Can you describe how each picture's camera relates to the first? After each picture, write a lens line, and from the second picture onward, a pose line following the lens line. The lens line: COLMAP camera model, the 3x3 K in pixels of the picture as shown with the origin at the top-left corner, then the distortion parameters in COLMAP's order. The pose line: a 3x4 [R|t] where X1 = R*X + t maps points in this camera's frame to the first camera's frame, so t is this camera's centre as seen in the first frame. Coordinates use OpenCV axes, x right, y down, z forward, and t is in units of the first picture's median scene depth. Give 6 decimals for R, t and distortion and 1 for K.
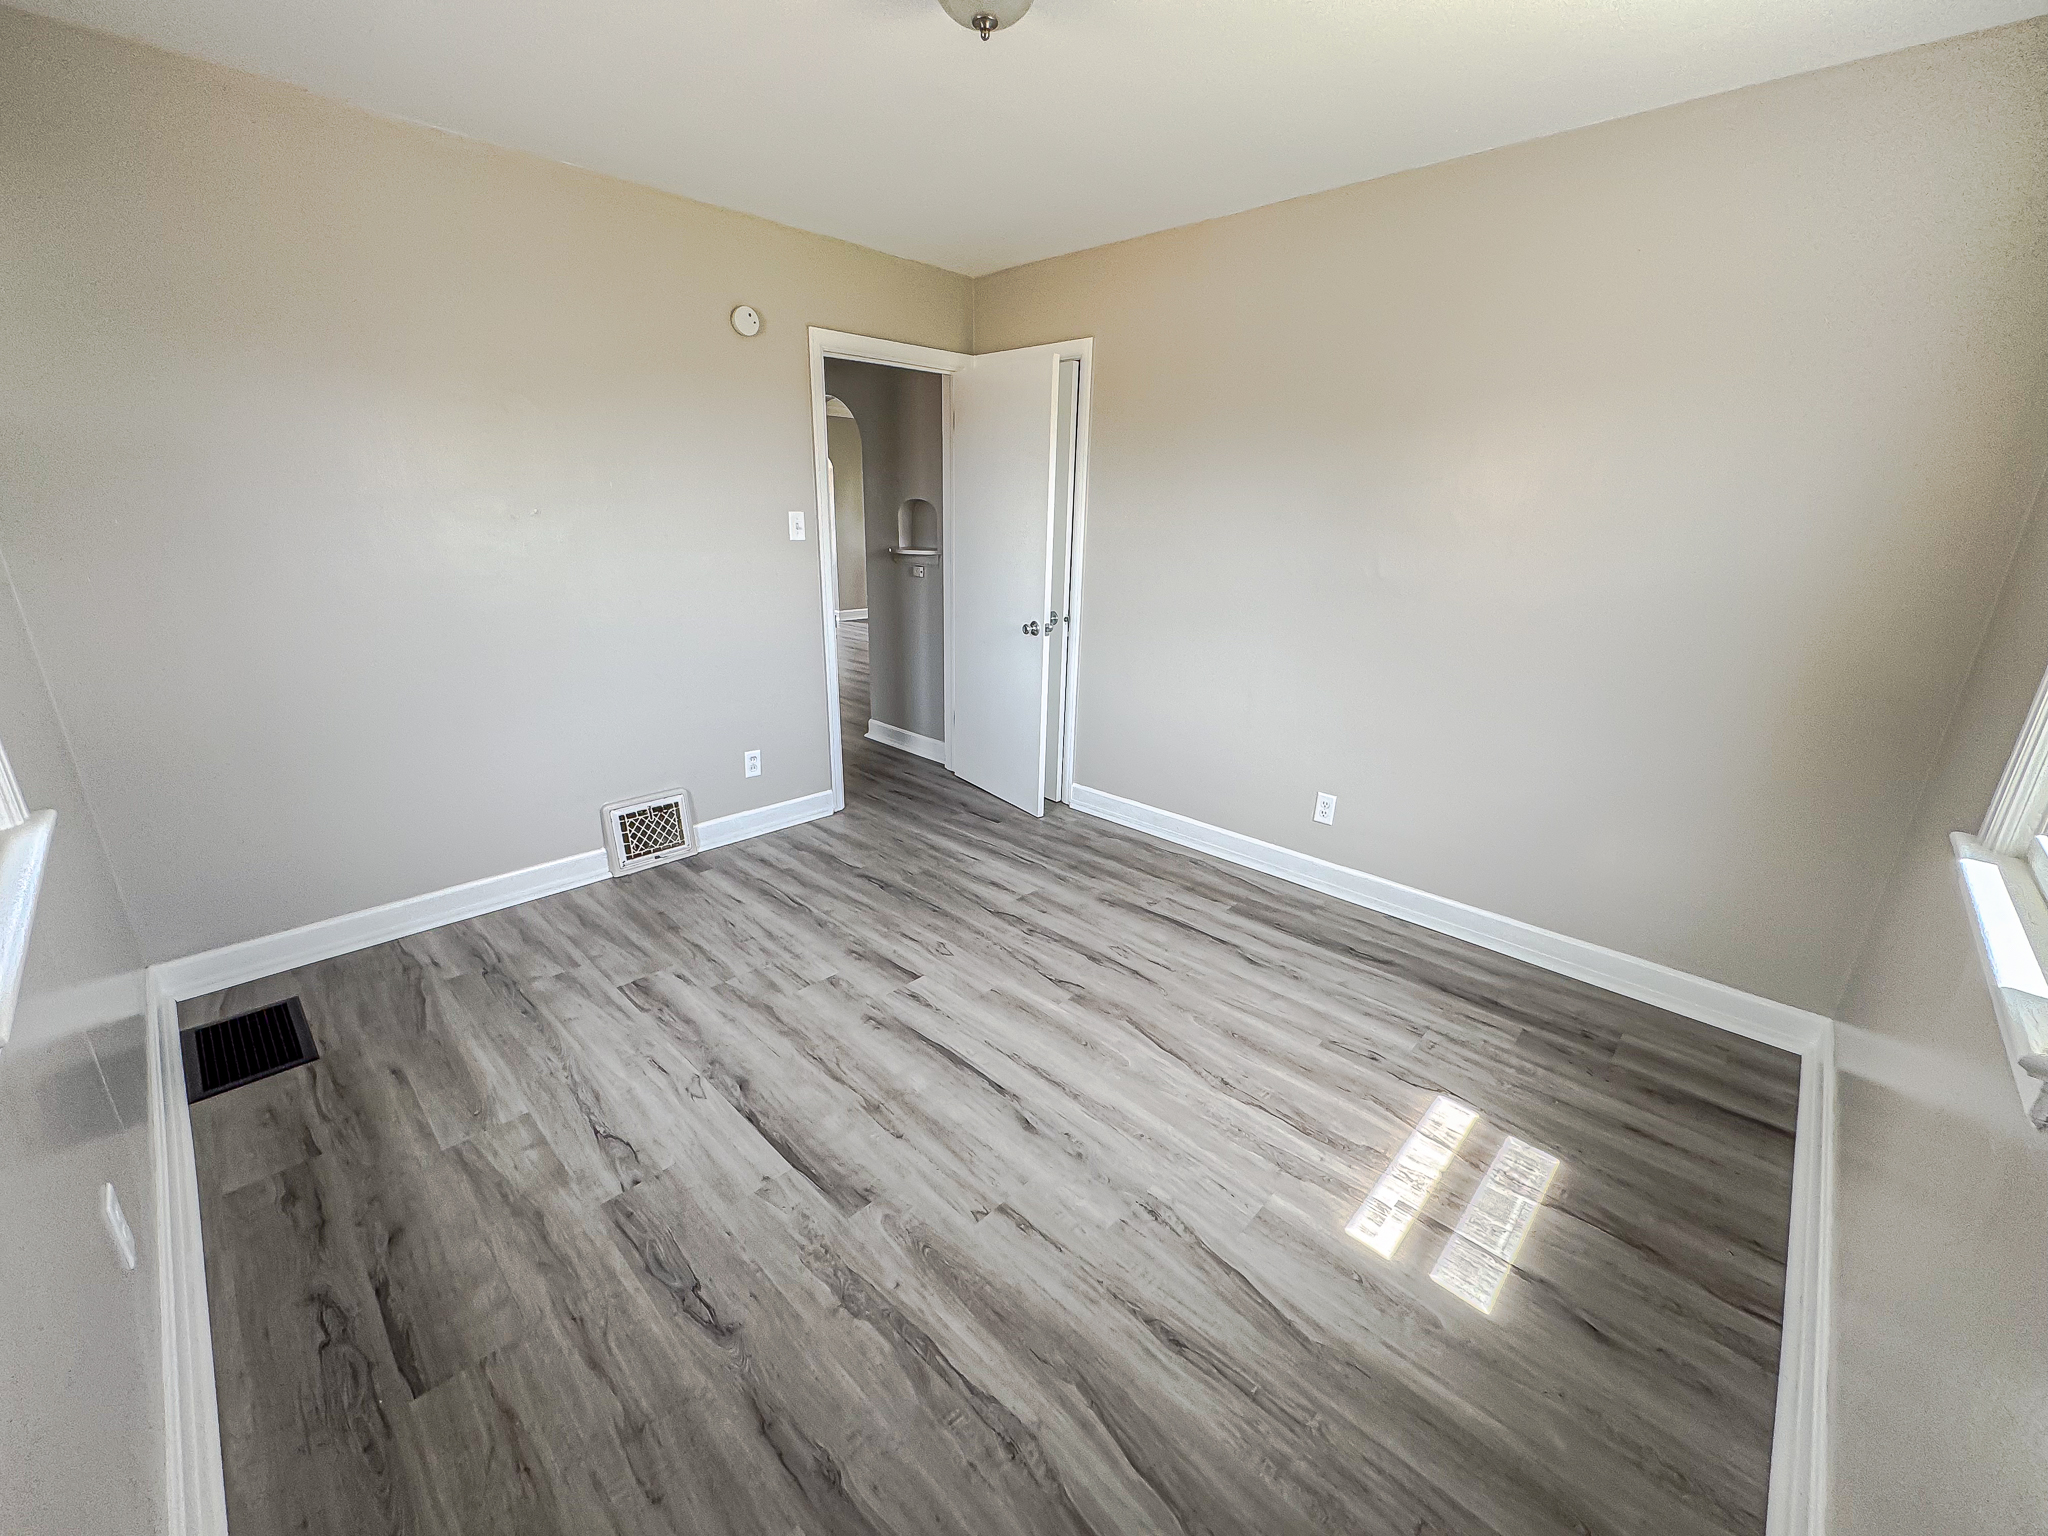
lens RADIAL K [[820.2, 0, 1030.3], [0, 820.2, 773.6], [0, 0, 1]] dist [-0.002321, -0.000166]
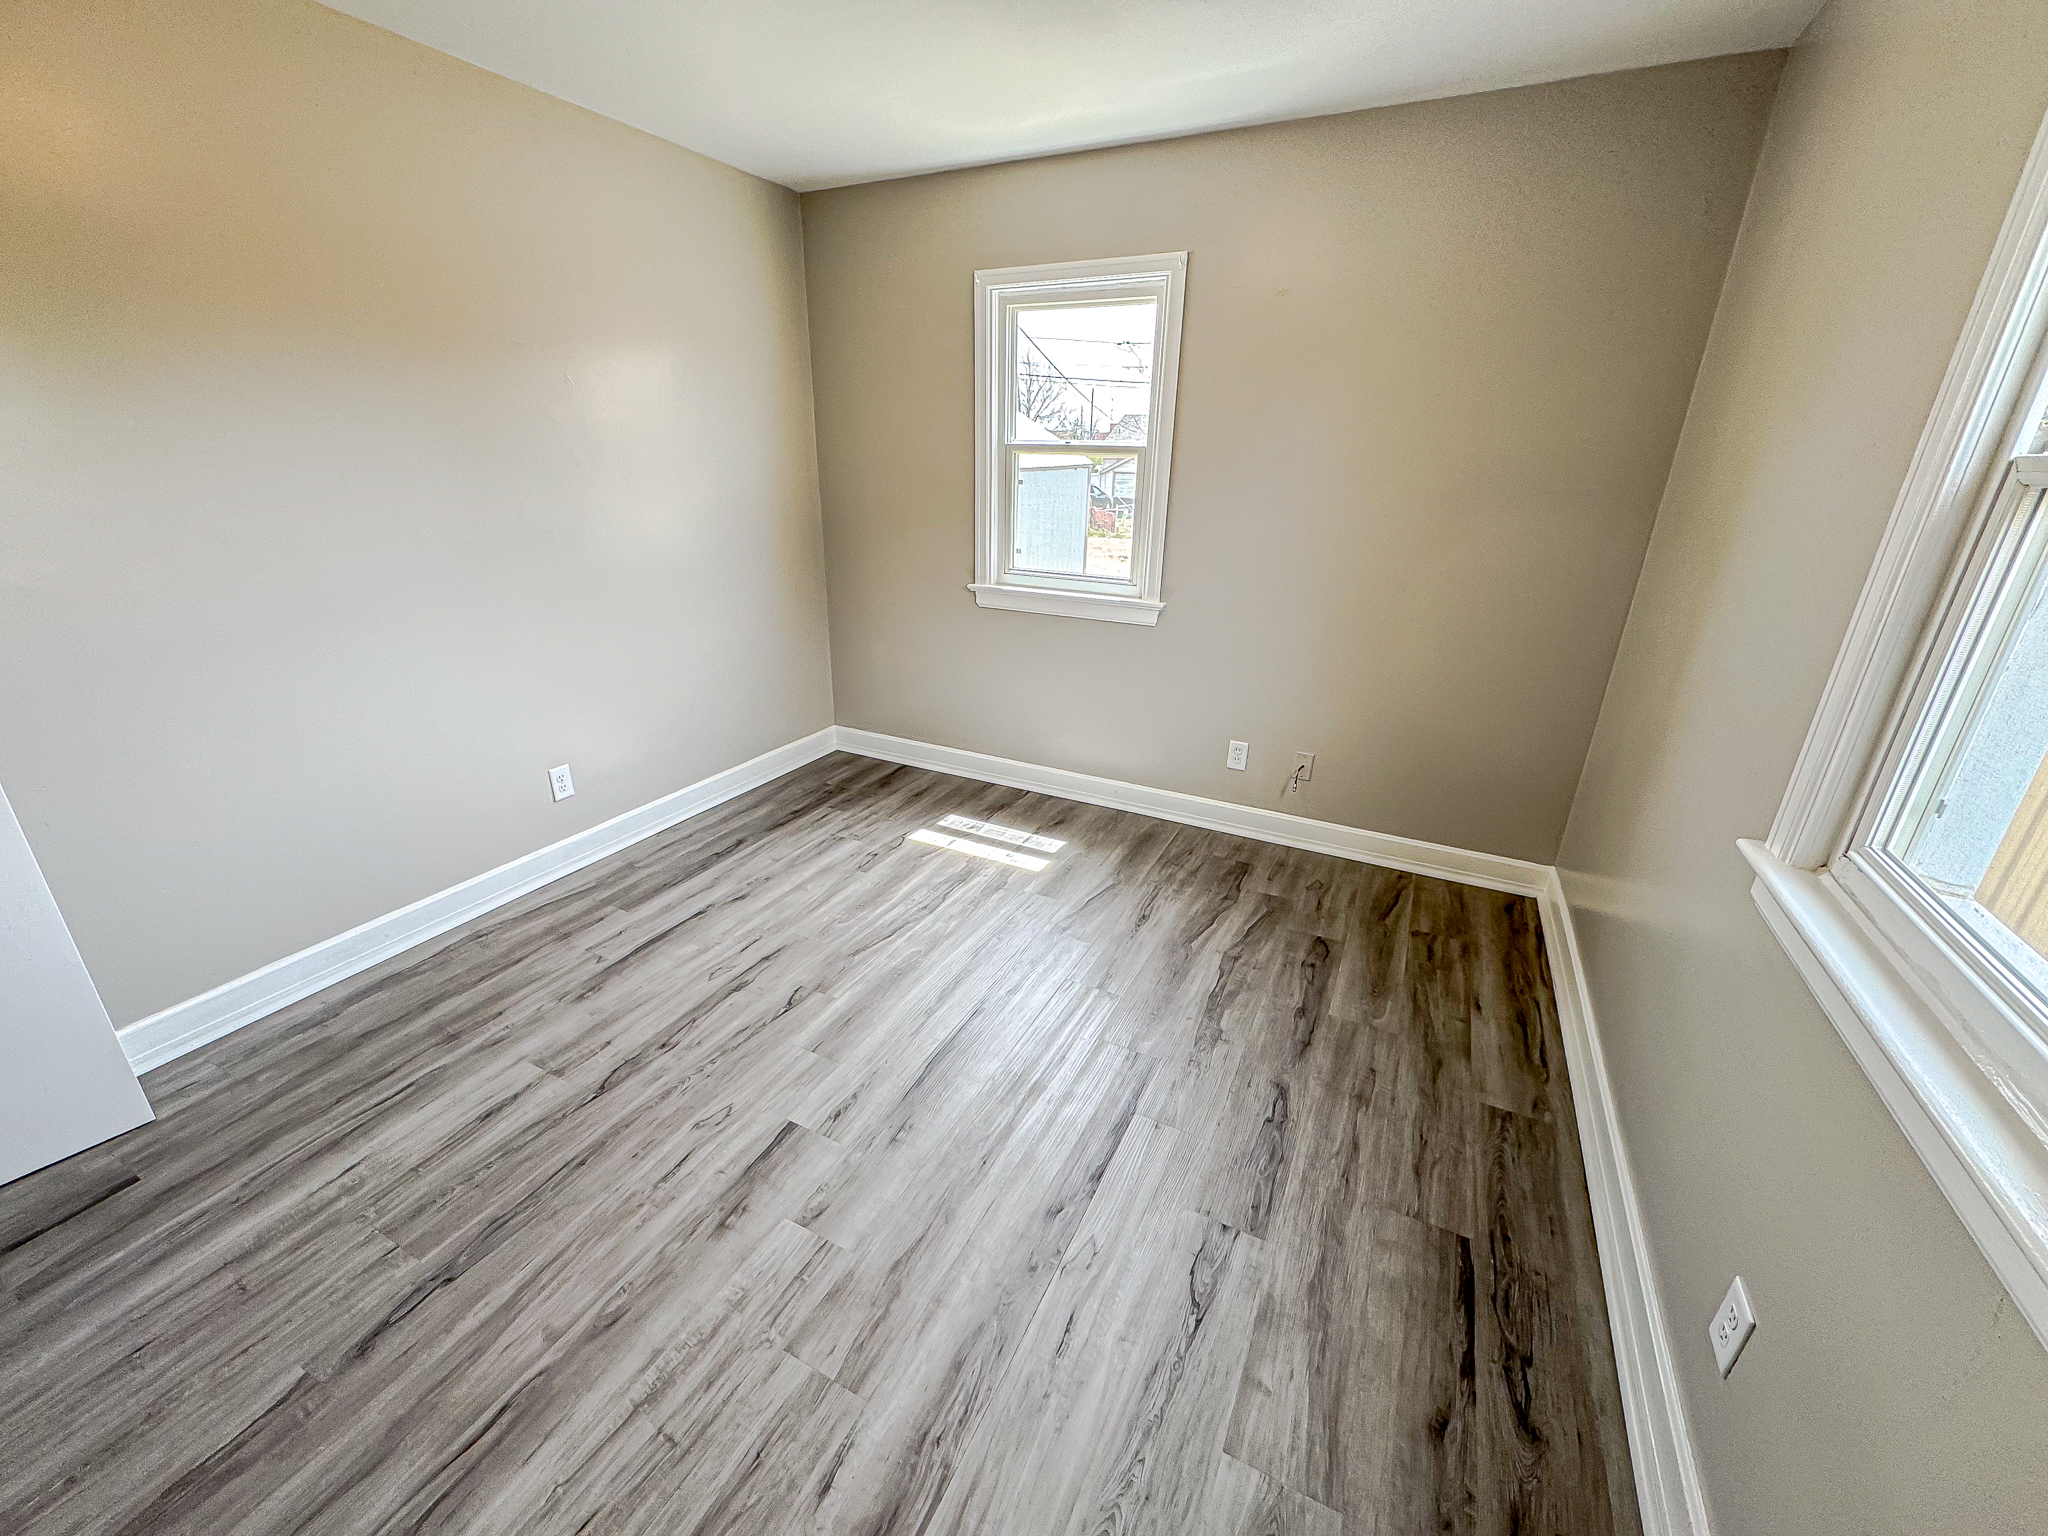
lens RADIAL K [[820.2, 0, 1013.8], [0, 820.2, 766.0], [0, 0, 1]] dist [-0.002321, -0.000166]
pose [[-0.285122, -0.367227, 0.885353, -0.825814], [0.278968, 0.851912, 0.443196, -0.333761], [-0.916997, 0.373350, -0.140454, 0.915829]]
